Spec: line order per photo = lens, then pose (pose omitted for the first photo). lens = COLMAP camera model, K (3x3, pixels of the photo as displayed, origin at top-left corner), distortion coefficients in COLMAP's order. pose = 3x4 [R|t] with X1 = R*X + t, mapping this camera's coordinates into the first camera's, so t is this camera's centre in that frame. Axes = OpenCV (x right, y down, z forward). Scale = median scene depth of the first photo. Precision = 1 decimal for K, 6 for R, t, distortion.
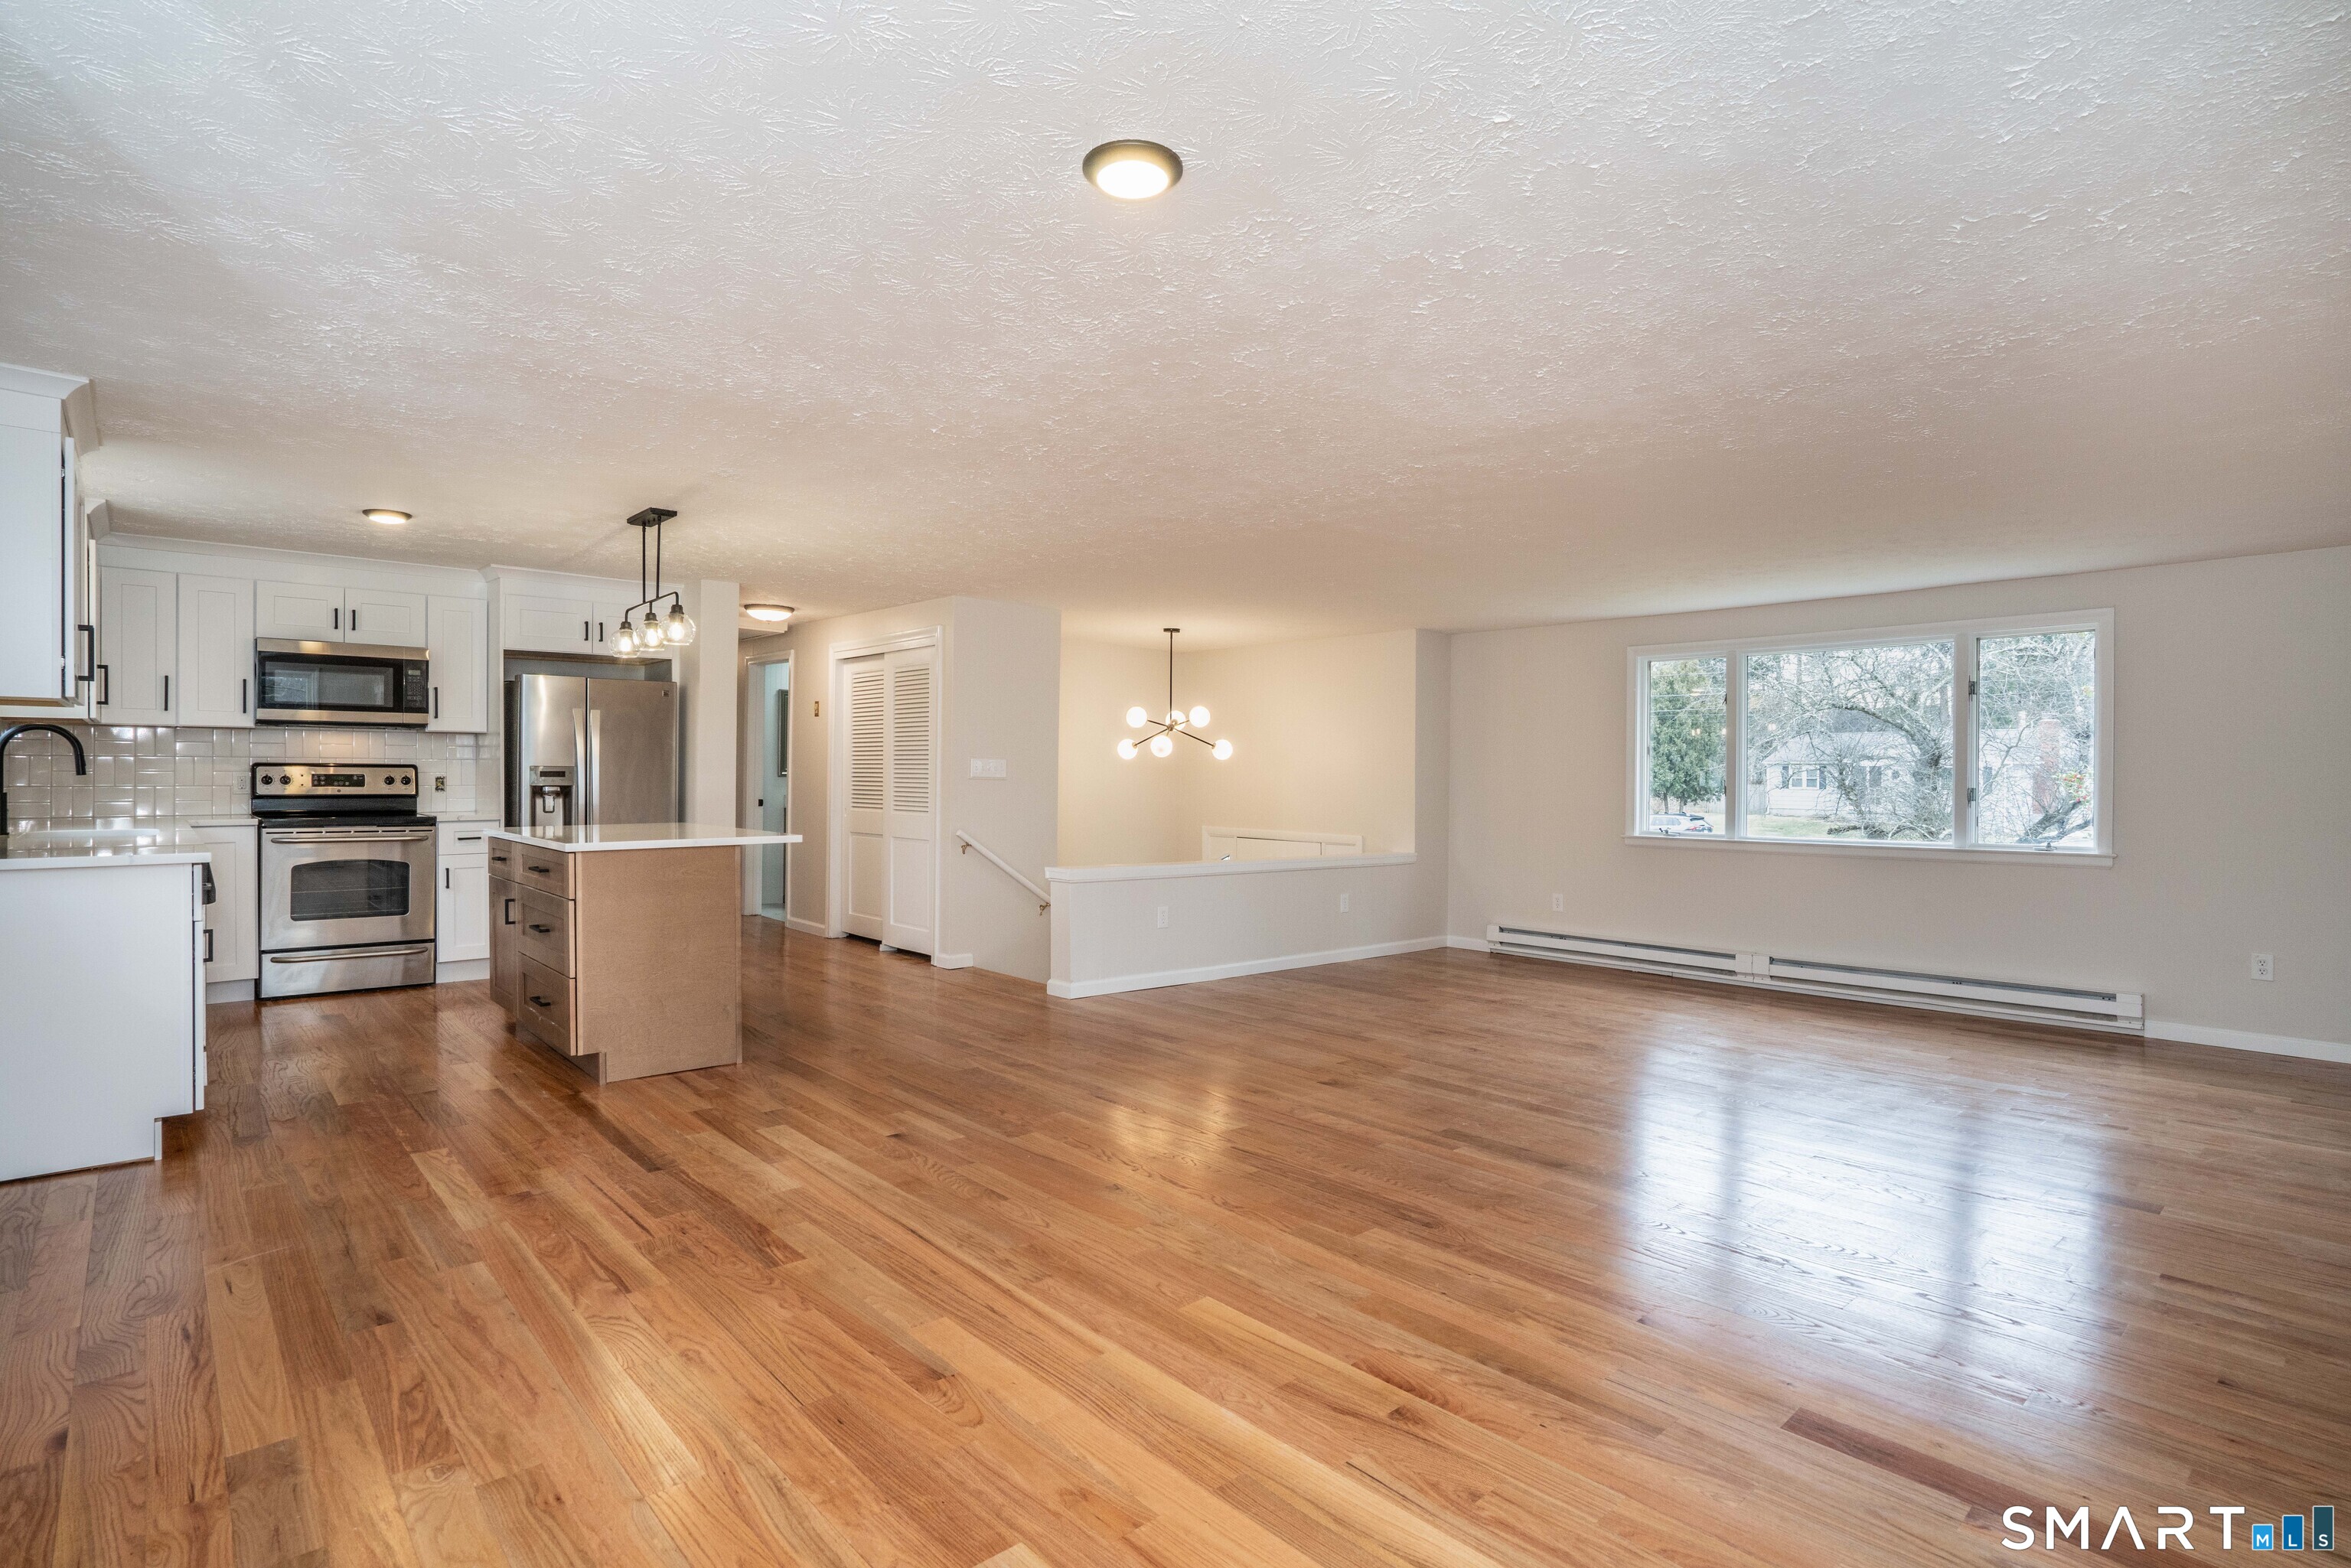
lens RADIAL K [[1131.6, 0, 1156.5], [0, 1131.6, 774.4], [0, 0, 1]] dist [-0.022514, 0.000357]
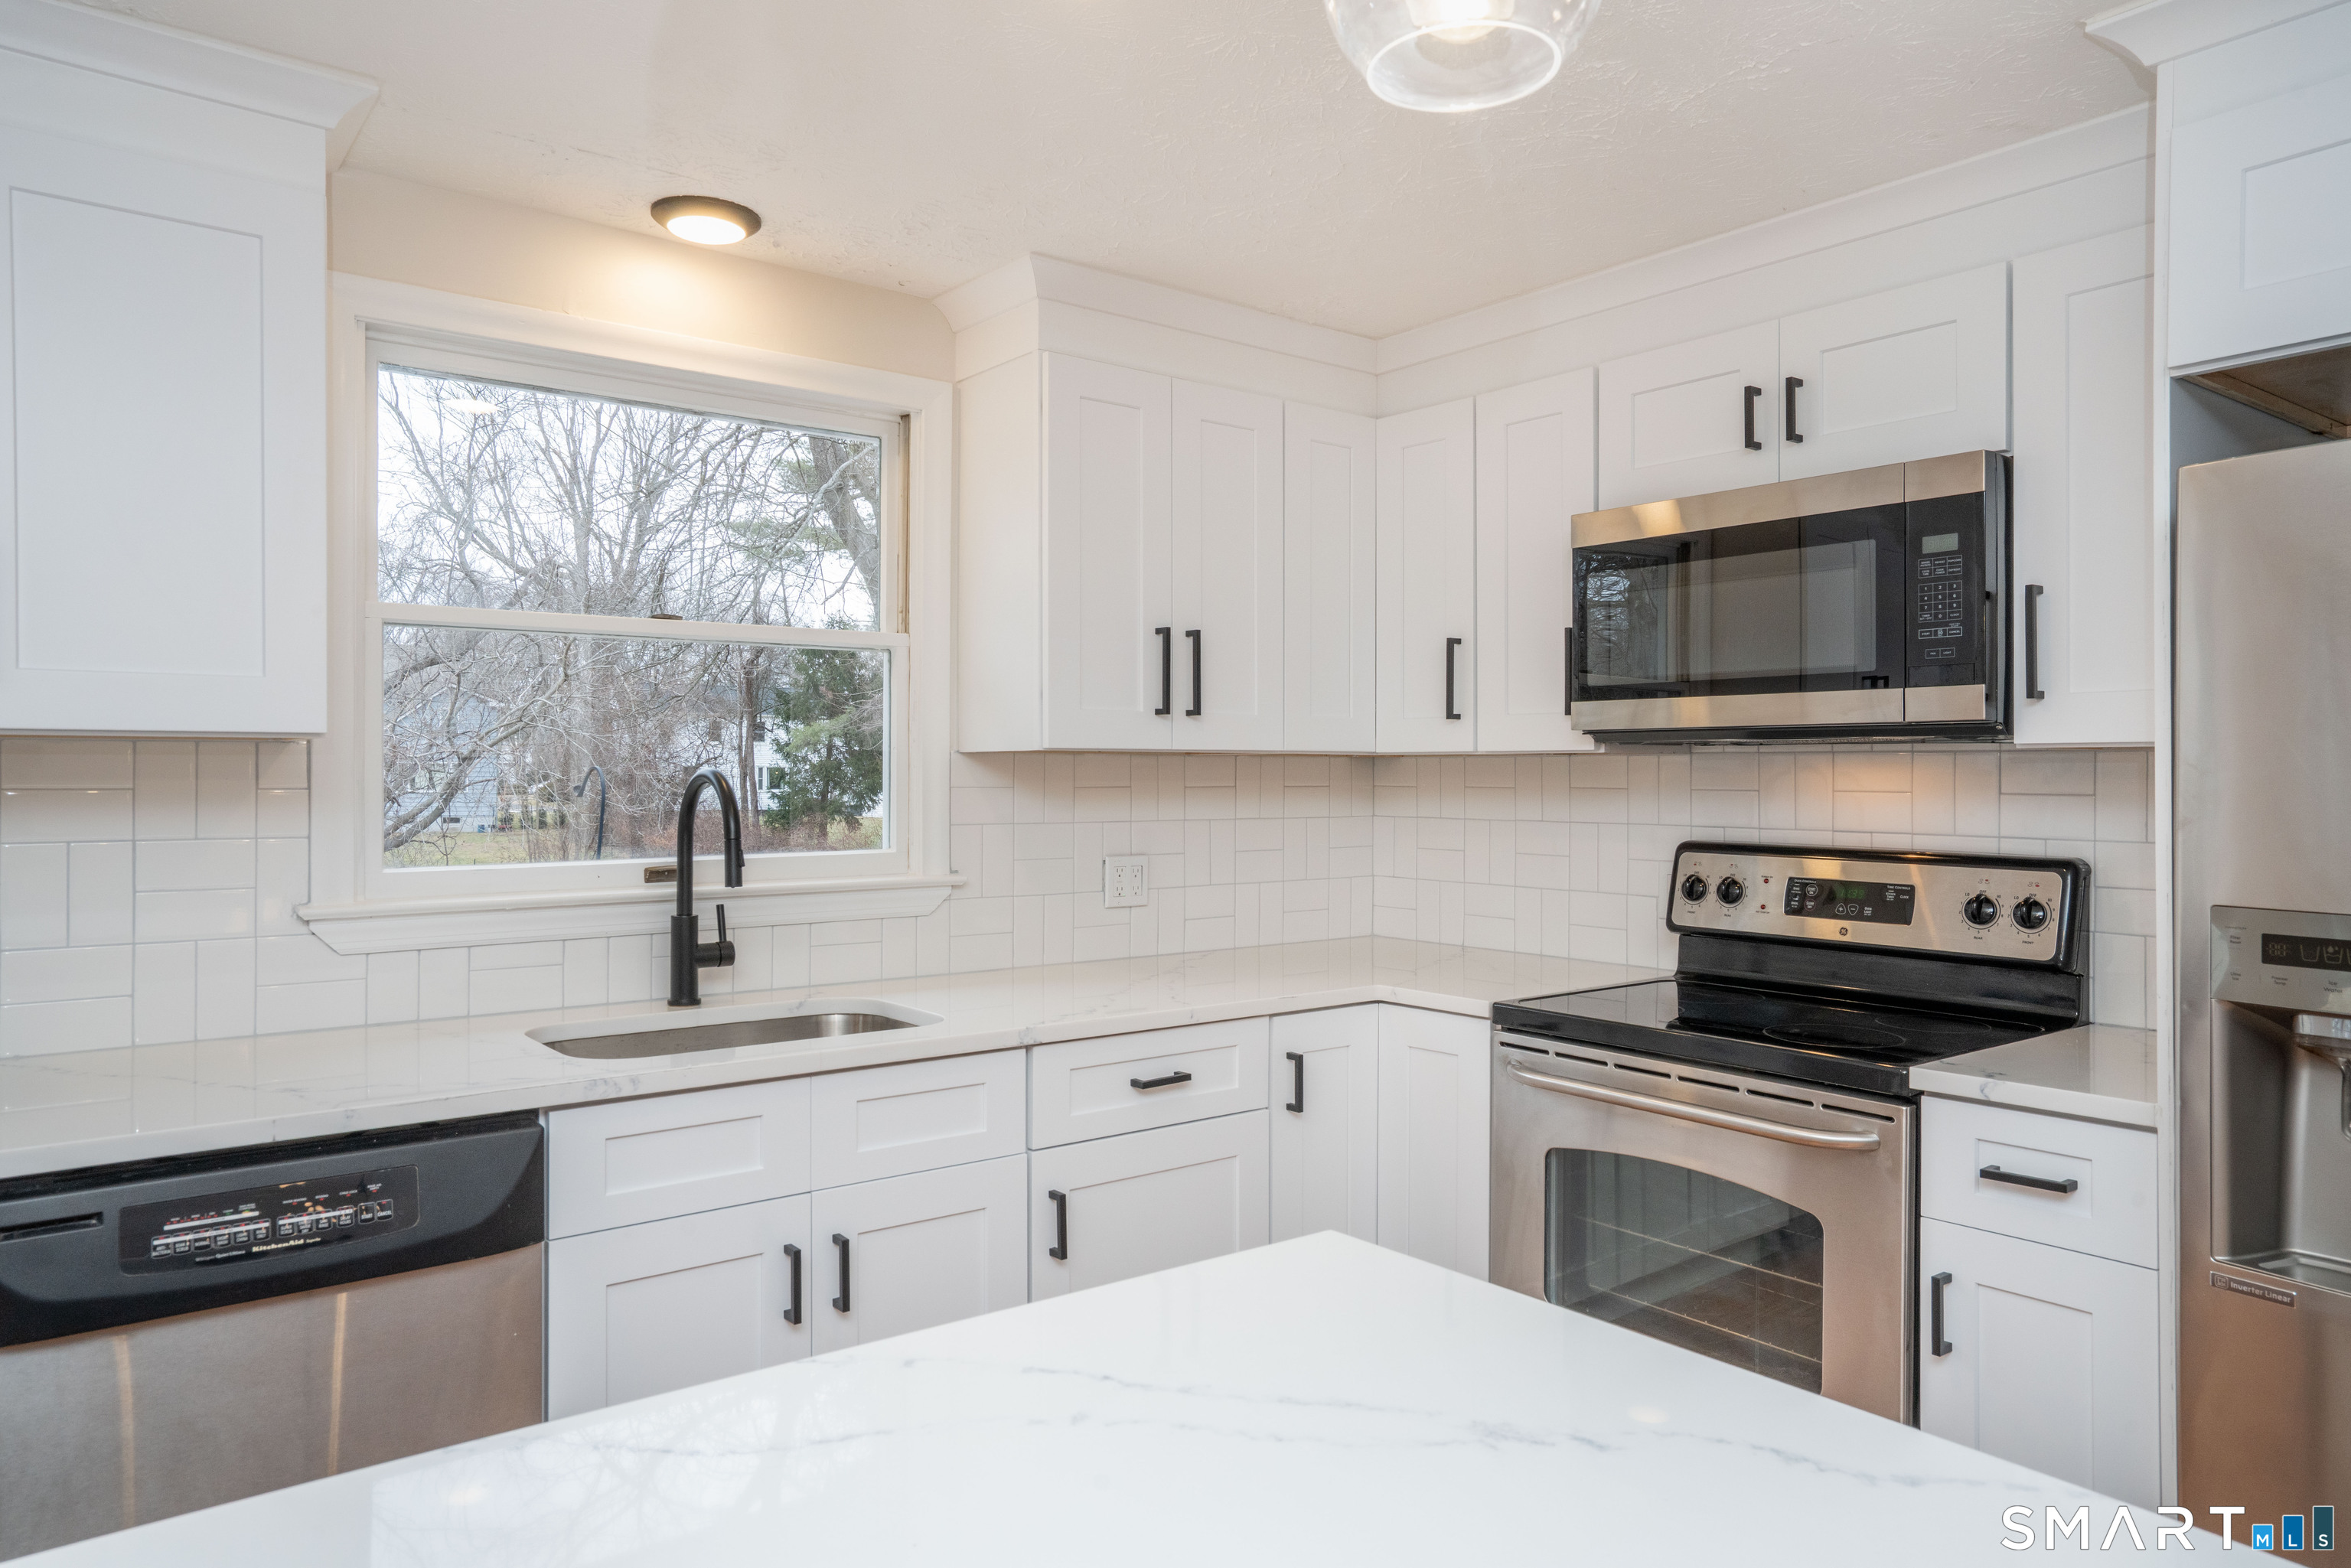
lens RADIAL K [[1493.4, 0, 1175.6], [0, 1493.4, 771.3], [0, 0, 1]] dist [-0.002434, -0.000418]
pose [[-0.058359, -0.008497, -0.998260, -0.274509], [-0.007784, 0.999937, -0.008056, -0.028574], [0.998265, 0.007301, -0.058421, 0.833303]]
